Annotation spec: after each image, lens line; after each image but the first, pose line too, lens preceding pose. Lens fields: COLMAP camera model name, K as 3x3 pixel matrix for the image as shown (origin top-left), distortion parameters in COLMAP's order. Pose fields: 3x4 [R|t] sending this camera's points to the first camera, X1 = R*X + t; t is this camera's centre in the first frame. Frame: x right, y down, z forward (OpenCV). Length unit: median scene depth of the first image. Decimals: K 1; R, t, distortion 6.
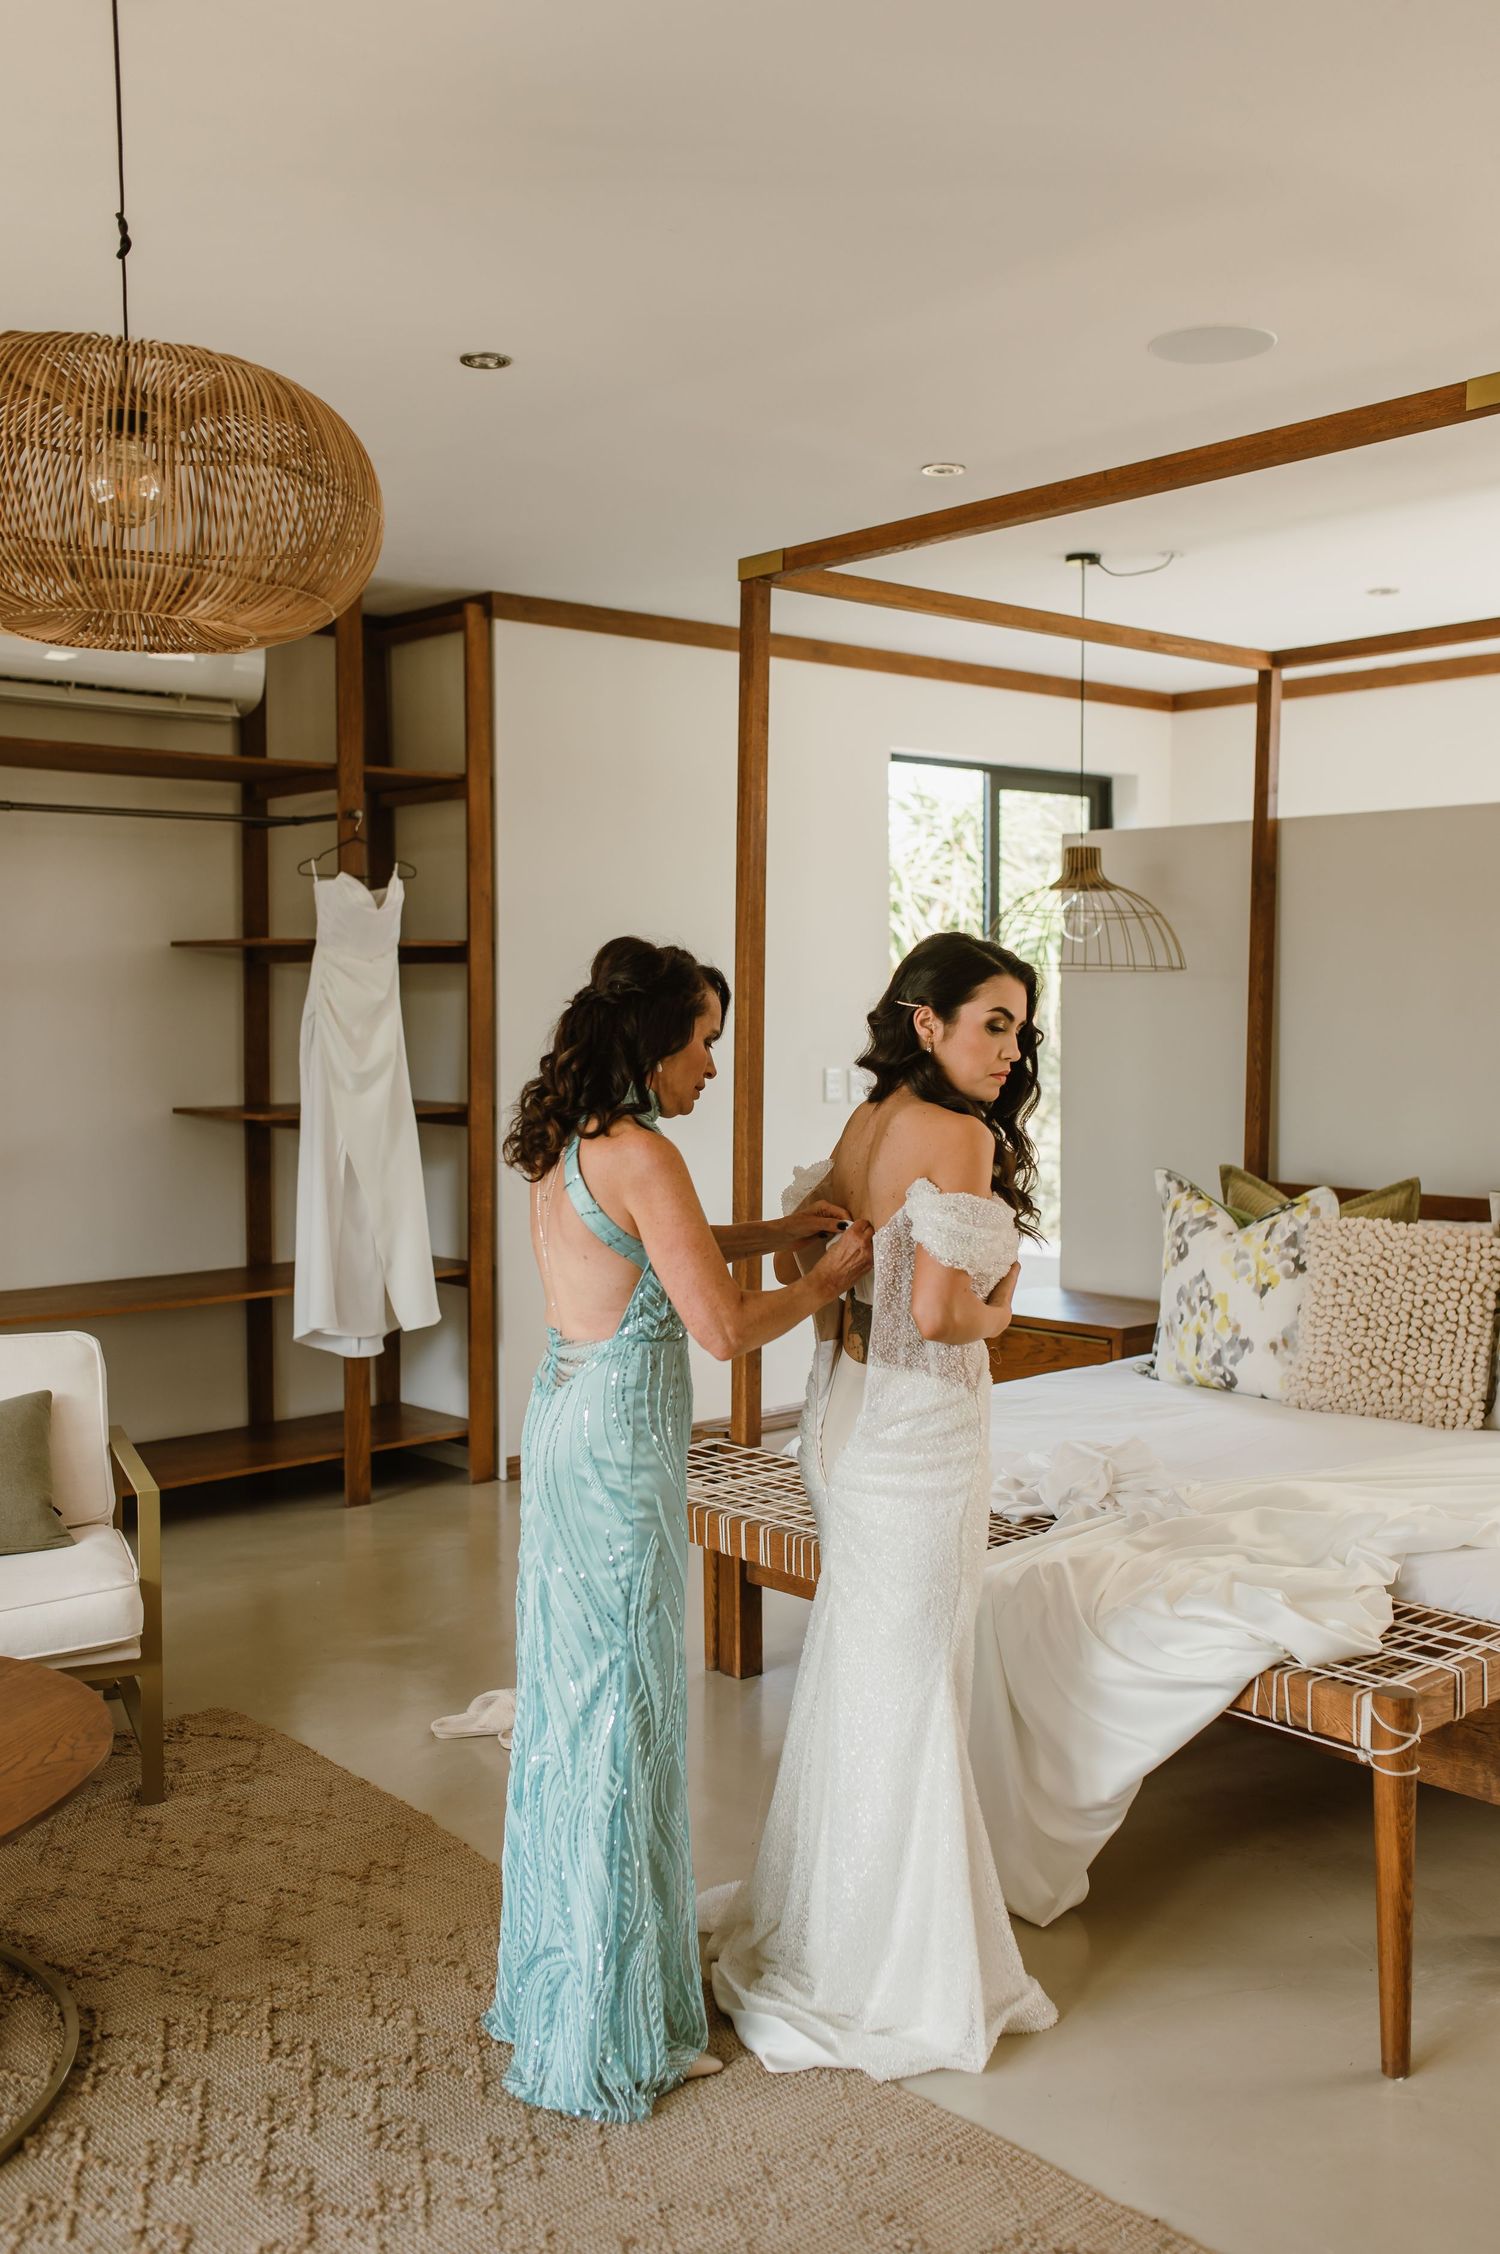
lens RADIAL K [[2065.1, 0, 746.1], [0, 2065.1, 1104.2], [0, 0, 1]] dist [-0.011653, -0.000192]
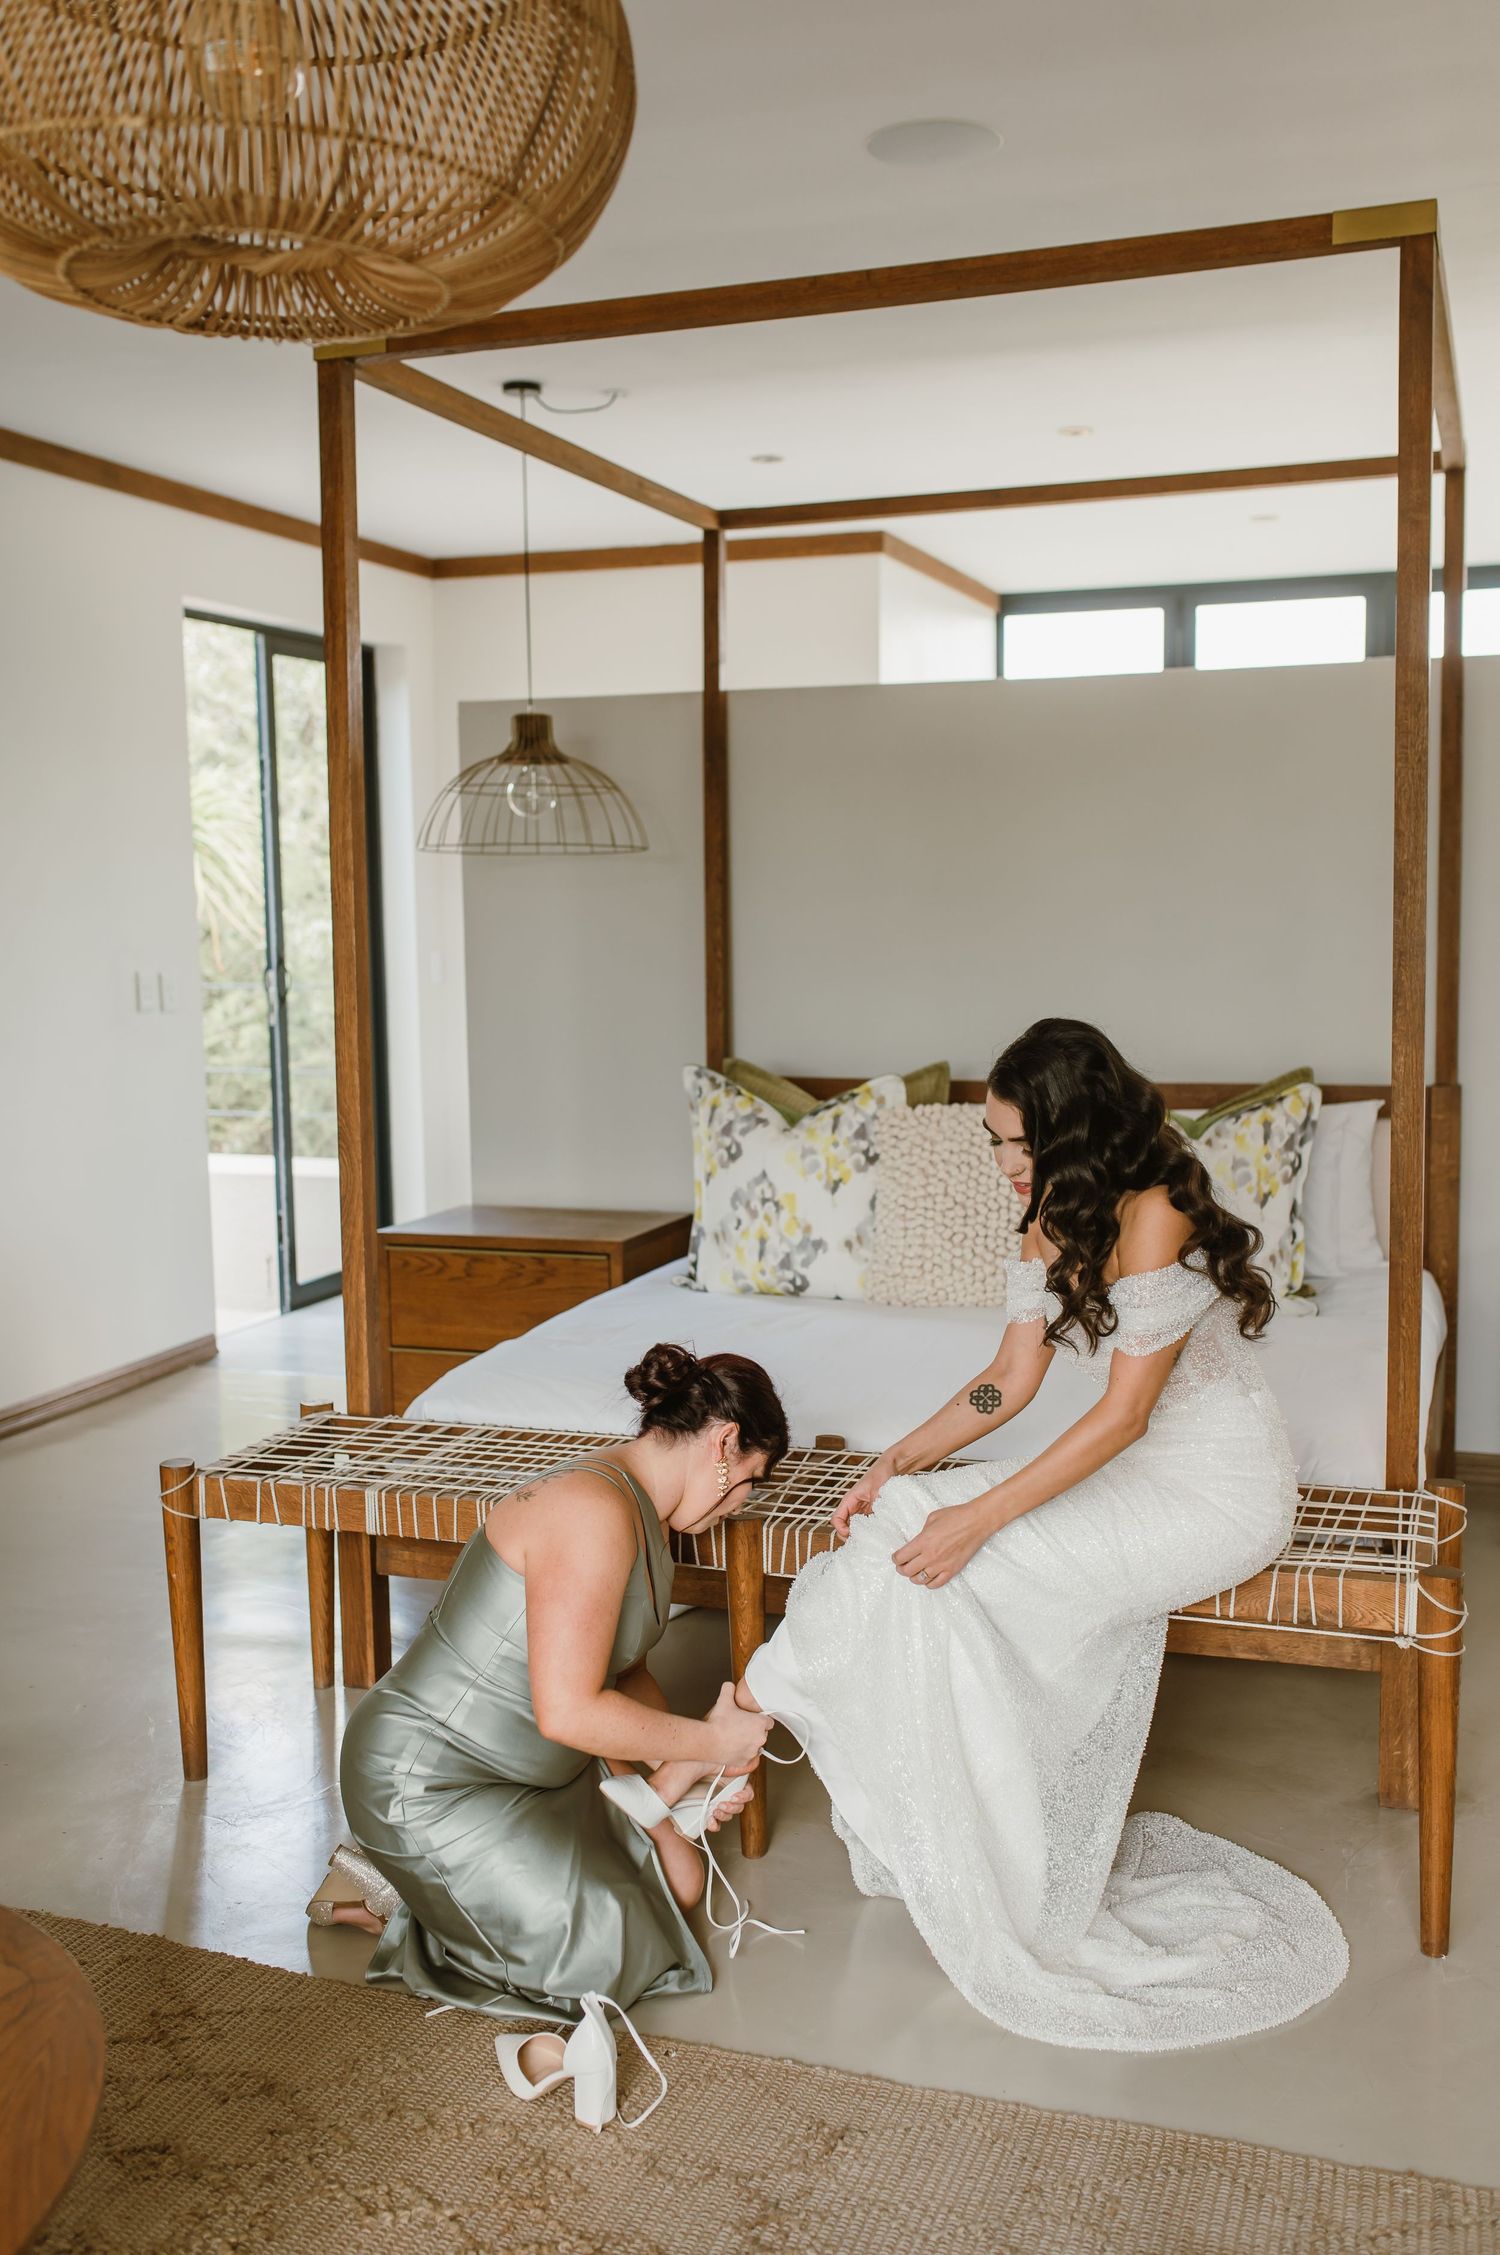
lens RADIAL K [[2135.3, 0, 750.0], [0, 2135.3, 1127.5], [0, 0, 1]] dist [-0.004619, 0.086534]
pose [[0.876133, -0.057675, 0.478607, -0.261210], [0.032185, 0.997600, 0.061299, 0.001487], [-0.480994, -0.038302, 0.875887, 0.164060]]
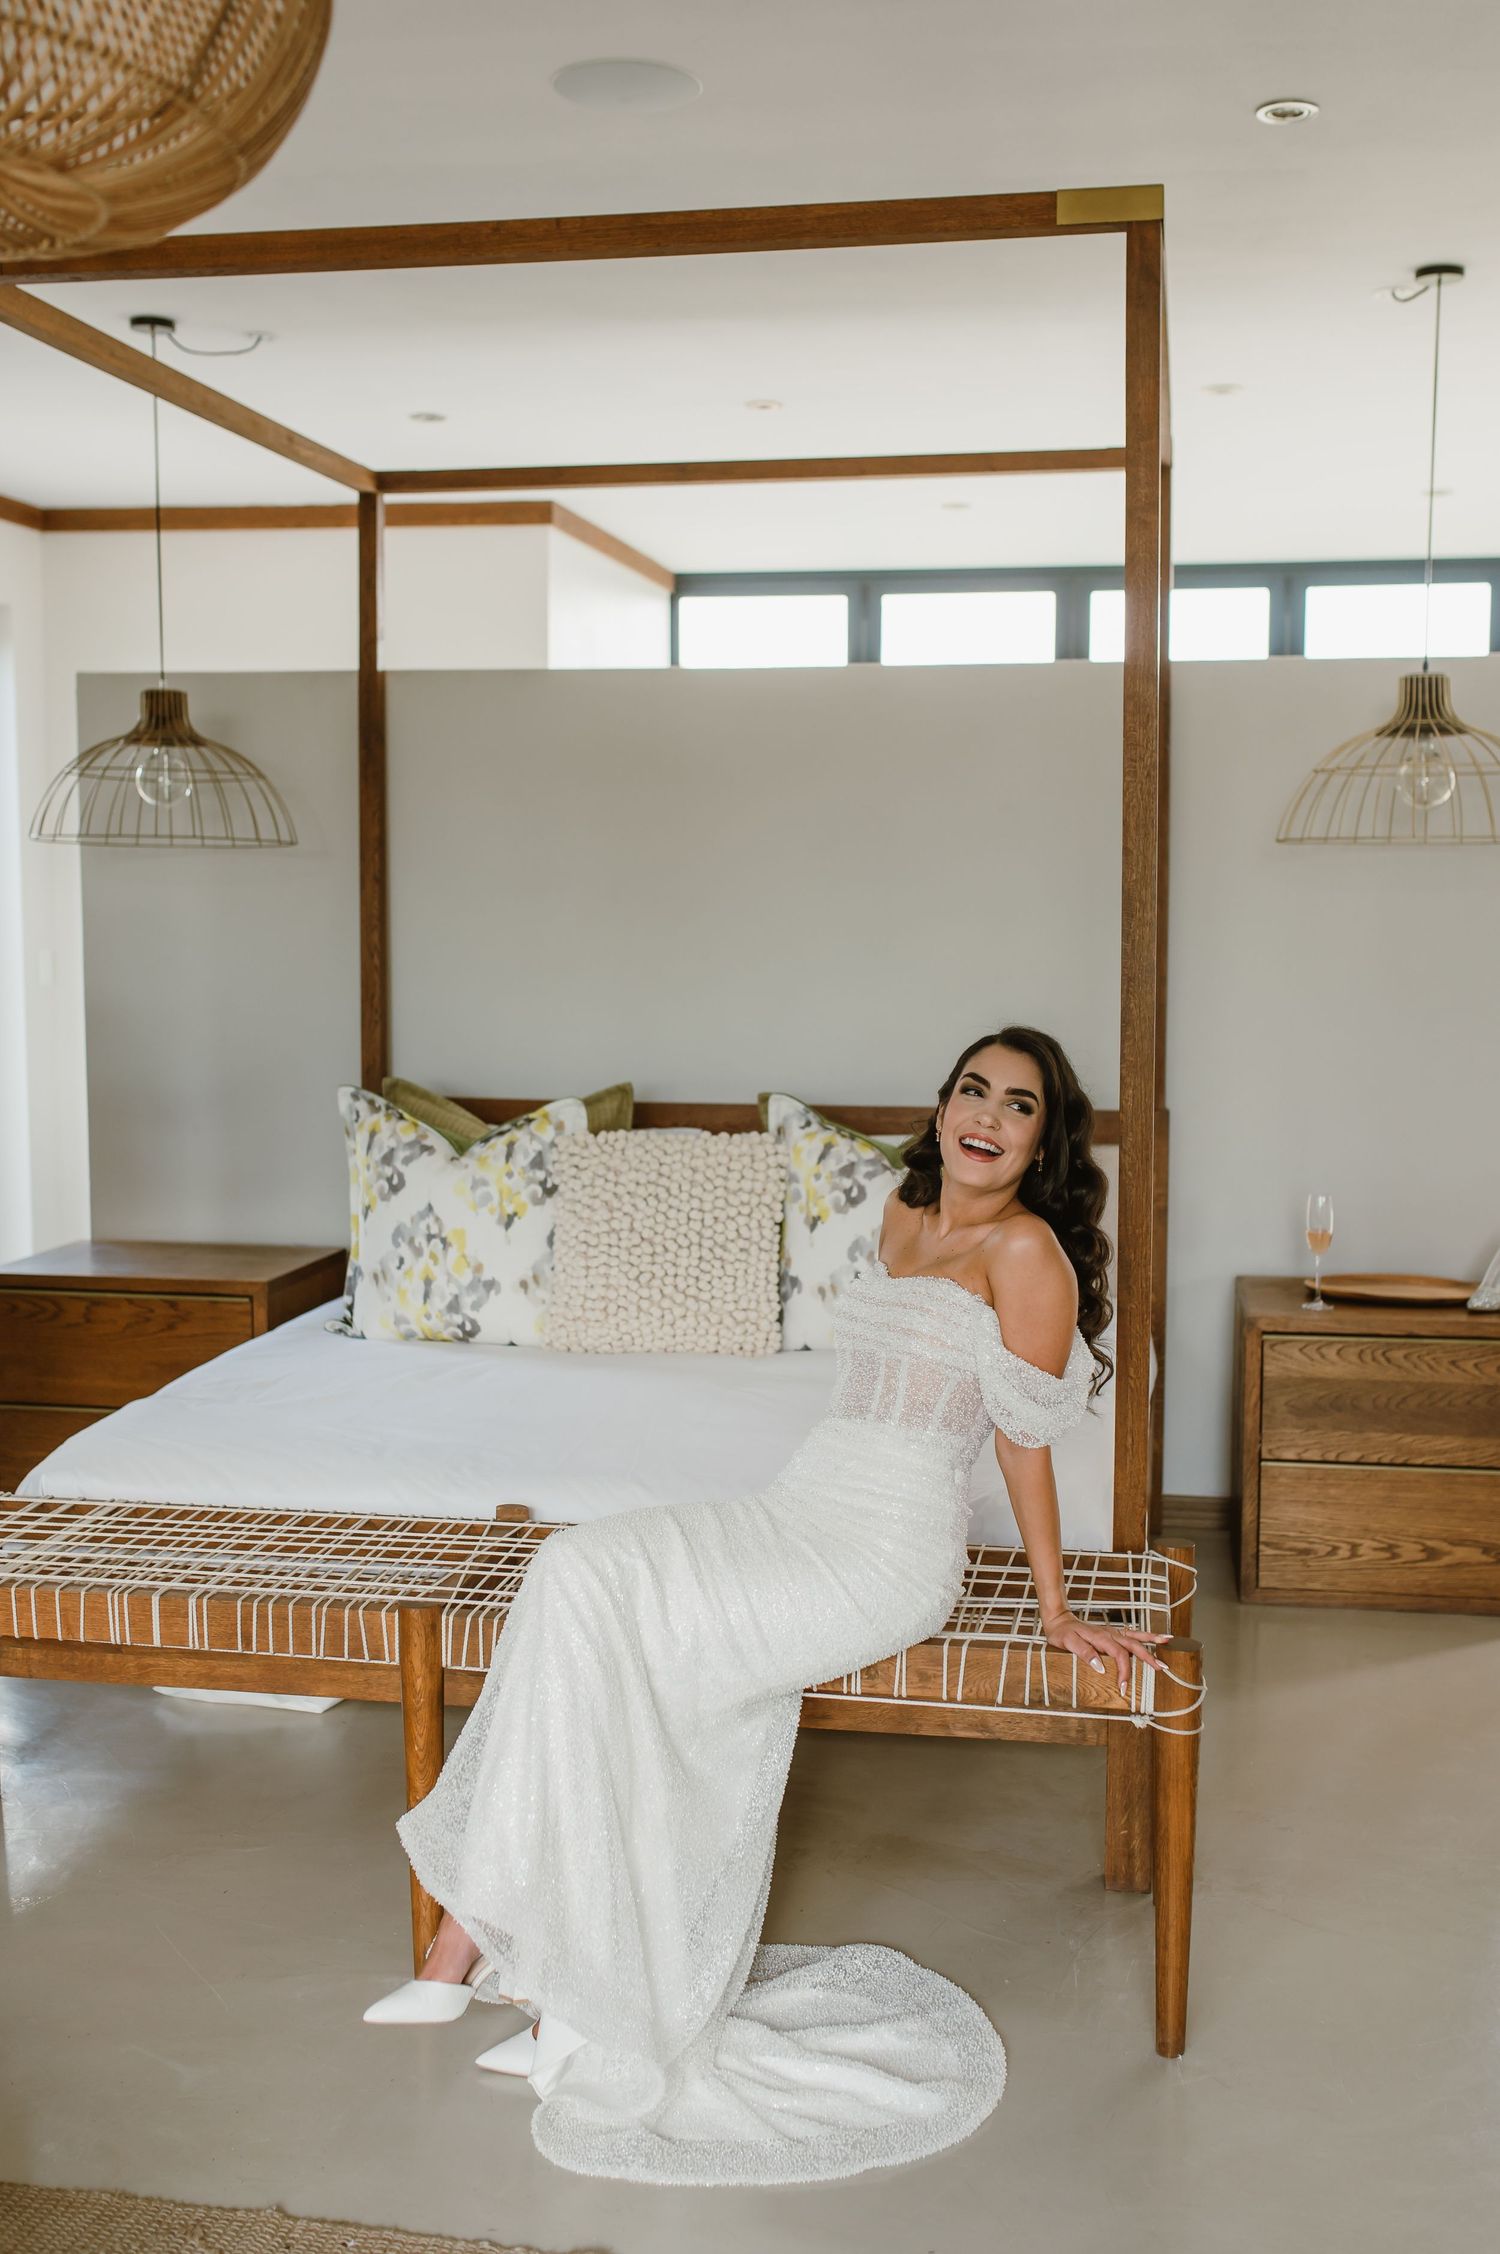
lens RADIAL K [[2285.2, 0, 754.7], [0, 2285.2, 1107.7], [0, 0, 1]] dist [-0.006602, 0.105641]
pose [[0.788907, -0.050613, 0.612425, -0.259112], [0.022344, 0.998306, 0.053721, -0.006471], [-0.614106, -0.028697, 0.788701, 0.191709]]
